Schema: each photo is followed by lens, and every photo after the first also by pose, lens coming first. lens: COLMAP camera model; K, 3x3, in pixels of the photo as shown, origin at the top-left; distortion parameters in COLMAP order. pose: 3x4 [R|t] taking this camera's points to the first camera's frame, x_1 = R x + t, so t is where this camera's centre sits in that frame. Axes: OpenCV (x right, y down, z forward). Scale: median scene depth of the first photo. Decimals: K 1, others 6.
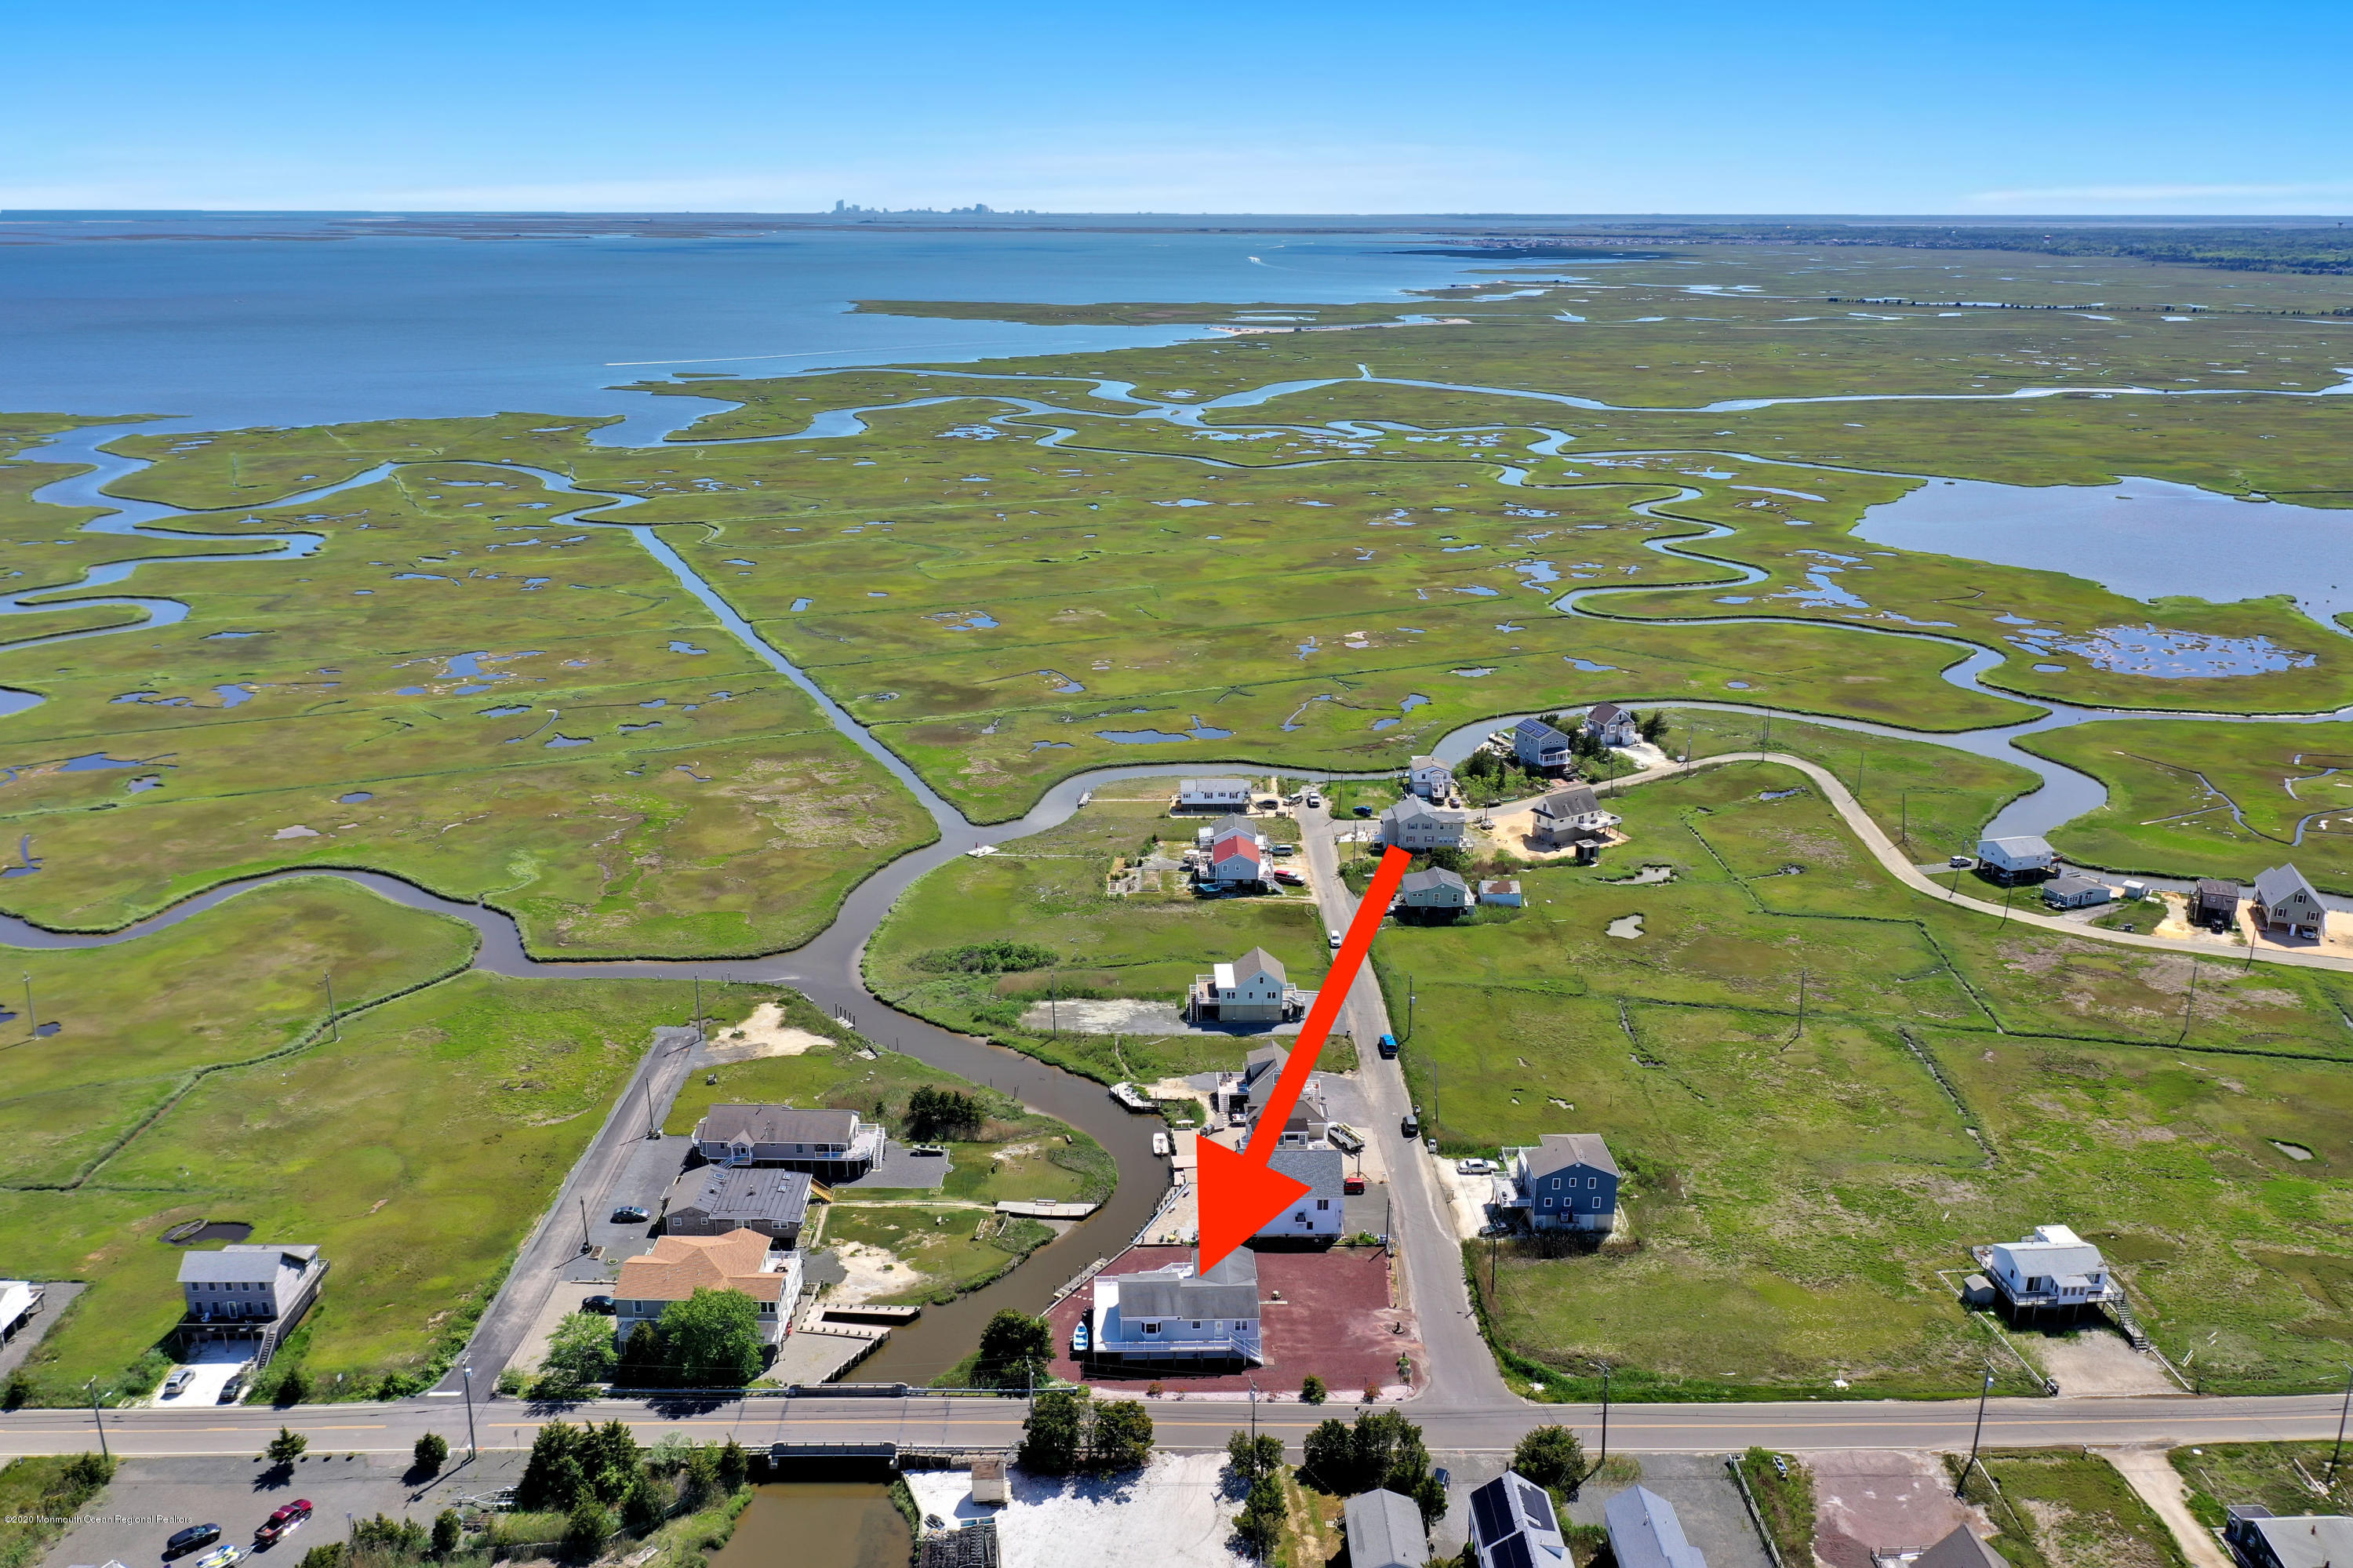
lens RADIAL K [[1851.8, 0, 1164.8], [0, 1851.8, 783.8], [0, 0, 1]] dist [-0.001769, -0.001242]
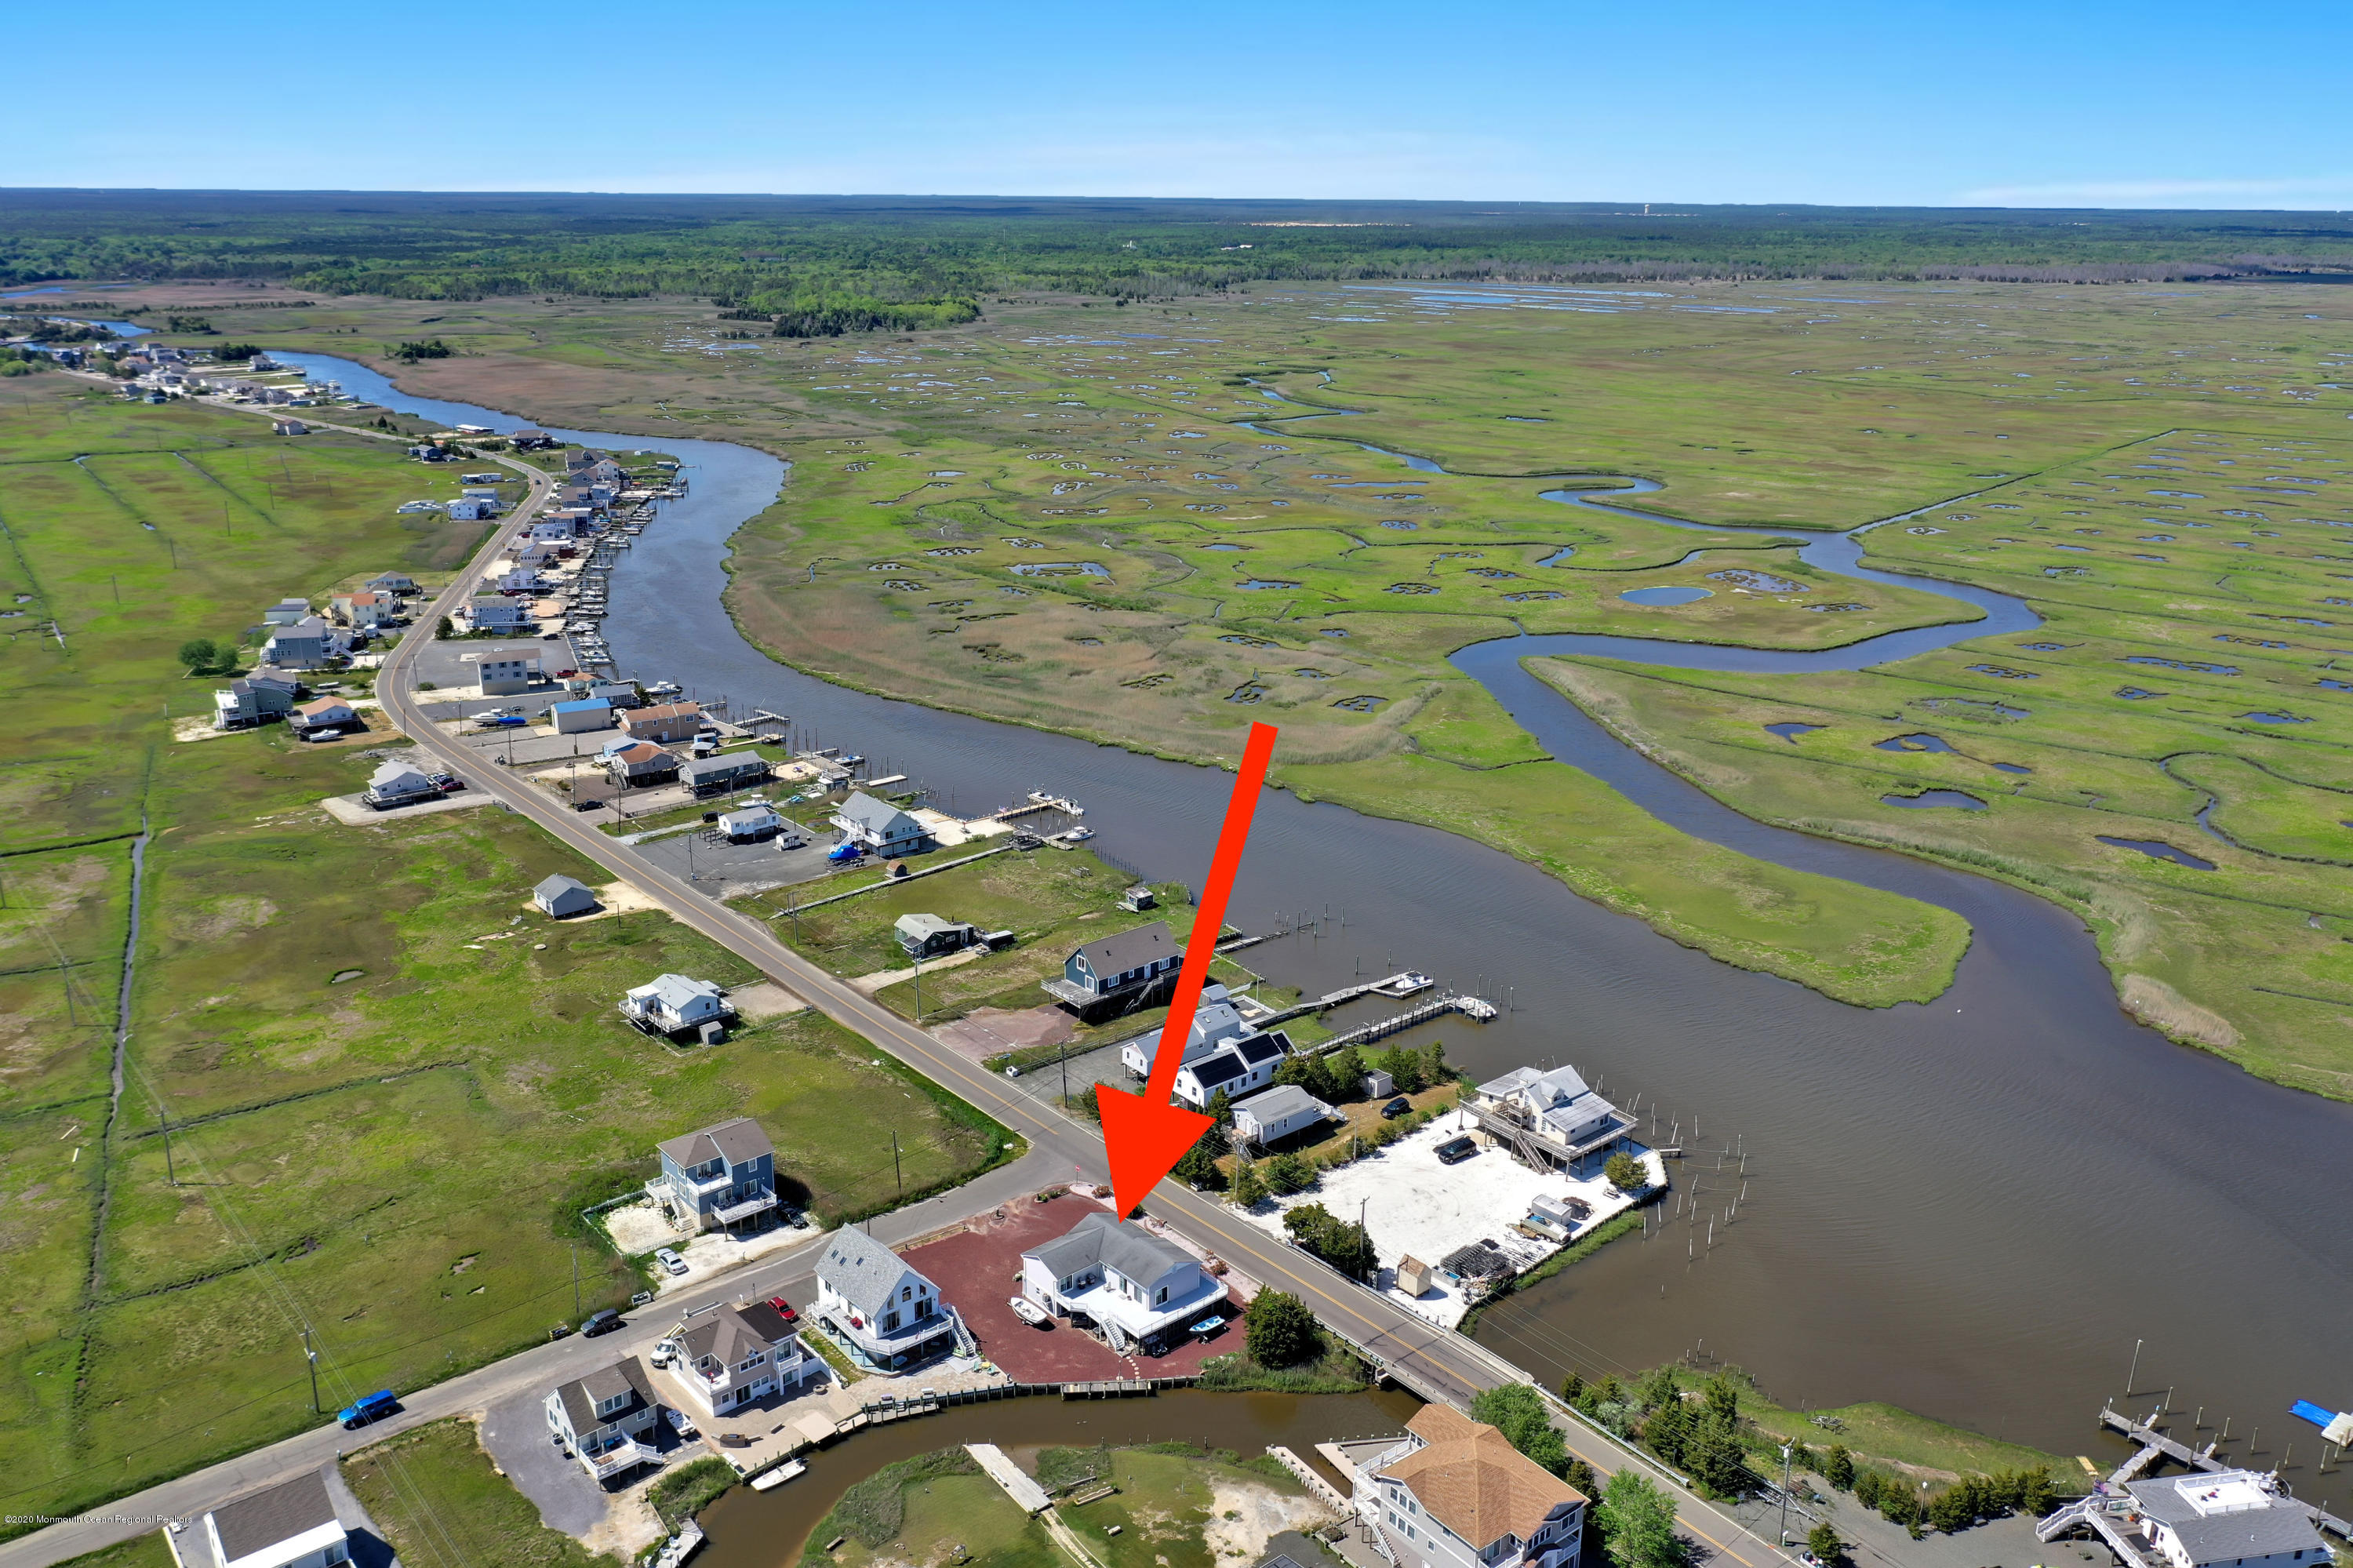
lens RADIAL K [[1851.8, 0, 1169.1], [0, 1851.8, 820.0], [0, 0, 1]] dist [-0.001769, -0.001242]
pose [[-0.628733, -0.254433, 0.734819, -0.495365], [0.219736, 0.848315, 0.481745, -0.298138], [-0.745929, 0.464355, -0.477455, 0.965687]]
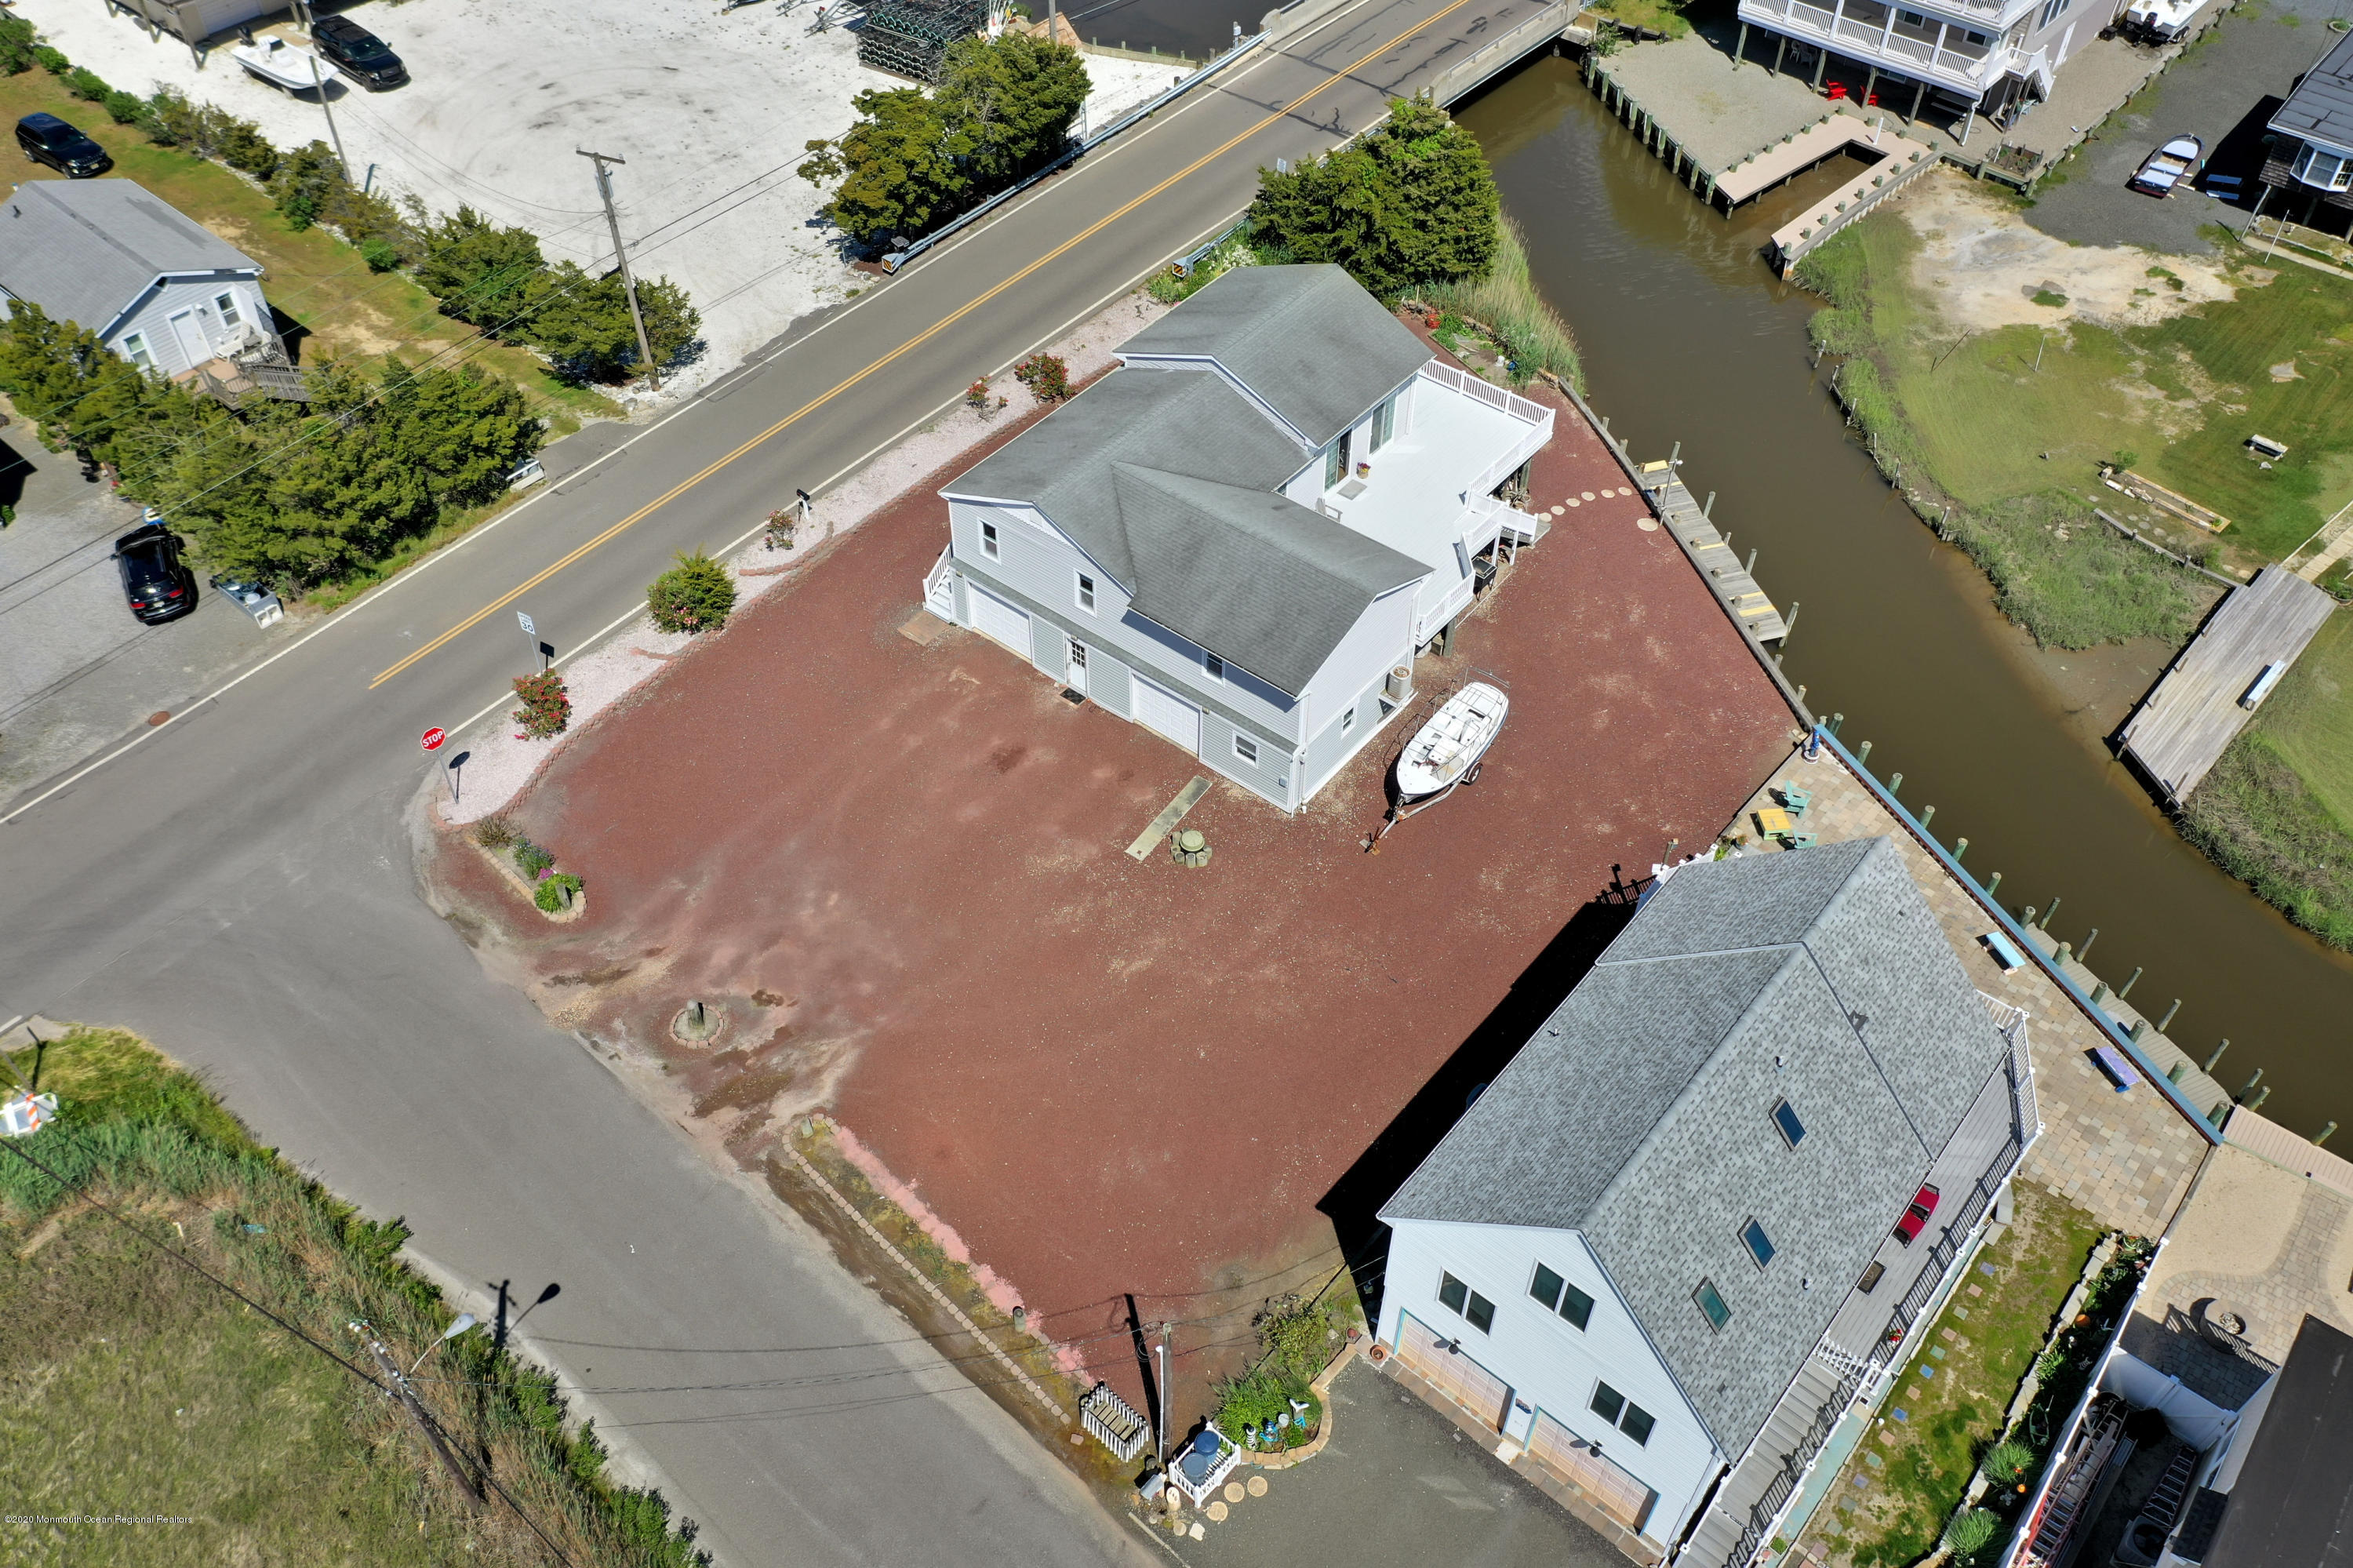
lens RADIAL K [[1851.8, 0, 1175.8], [0, 1851.8, 775.5], [0, 0, 1]] dist [-0.001769, -0.001242]
pose [[-0.655001, 0.550621, -0.517484, 0.138881], [-0.220206, 0.516020, 0.827788, 0.045198], [0.722830, 0.656155, -0.216743, 0.775423]]
